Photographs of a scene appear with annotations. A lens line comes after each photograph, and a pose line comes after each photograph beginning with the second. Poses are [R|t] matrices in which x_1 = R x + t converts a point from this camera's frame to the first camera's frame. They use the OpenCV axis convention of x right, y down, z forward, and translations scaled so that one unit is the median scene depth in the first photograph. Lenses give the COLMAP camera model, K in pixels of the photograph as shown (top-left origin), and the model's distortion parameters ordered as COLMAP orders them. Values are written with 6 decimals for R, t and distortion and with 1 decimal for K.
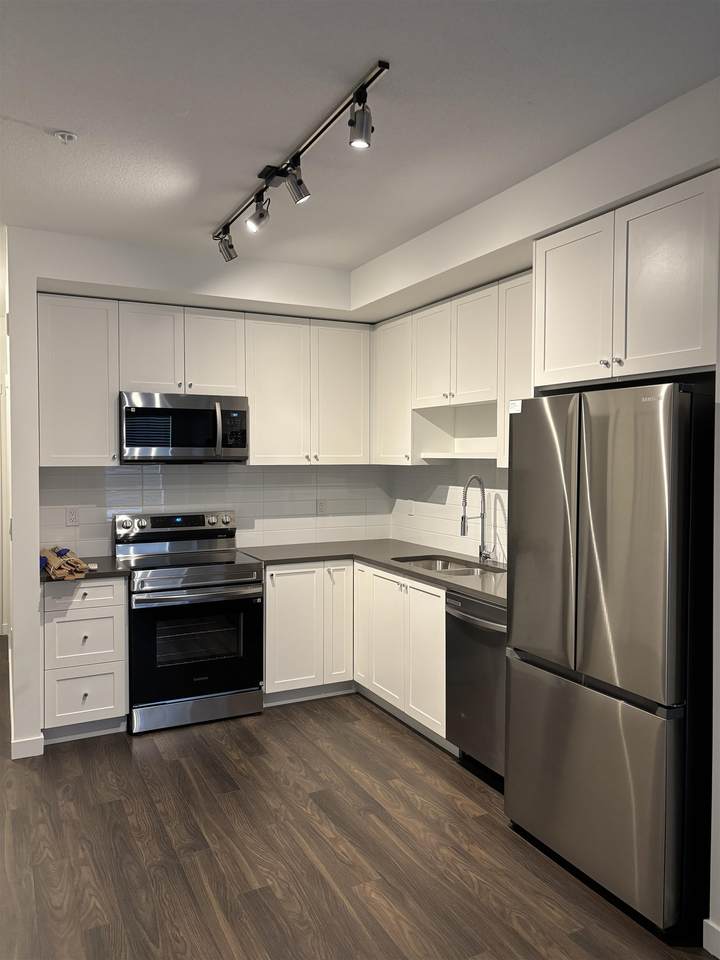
lens RADIAL K [[716.2, 0, 366.0], [0, 716.2, 477.6], [0, 0, 1]] dist [0.002528, -0.013373]
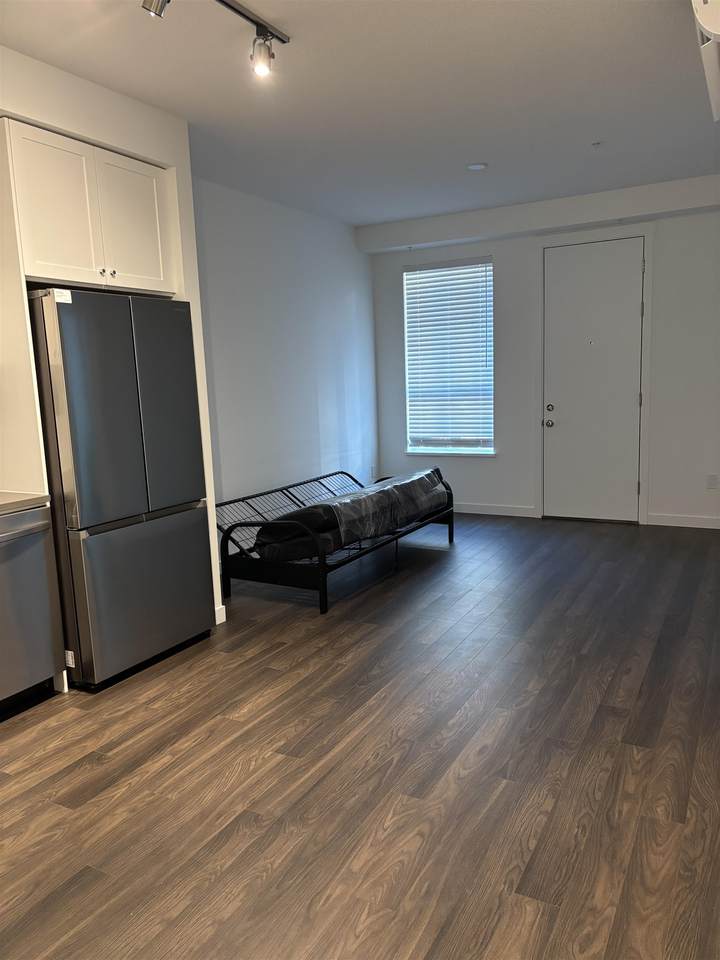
lens RADIAL K [[716.2, 0, 359.4], [0, 716.2, 480.2], [0, 0, 1]] dist [0.002528, -0.013373]
pose [[-0.560609, -0.105697, 0.821307, -0.949212], [0.067789, 0.982634, 0.172729, 0.012251], [-0.825301, 0.152509, -0.543709, 1.311071]]
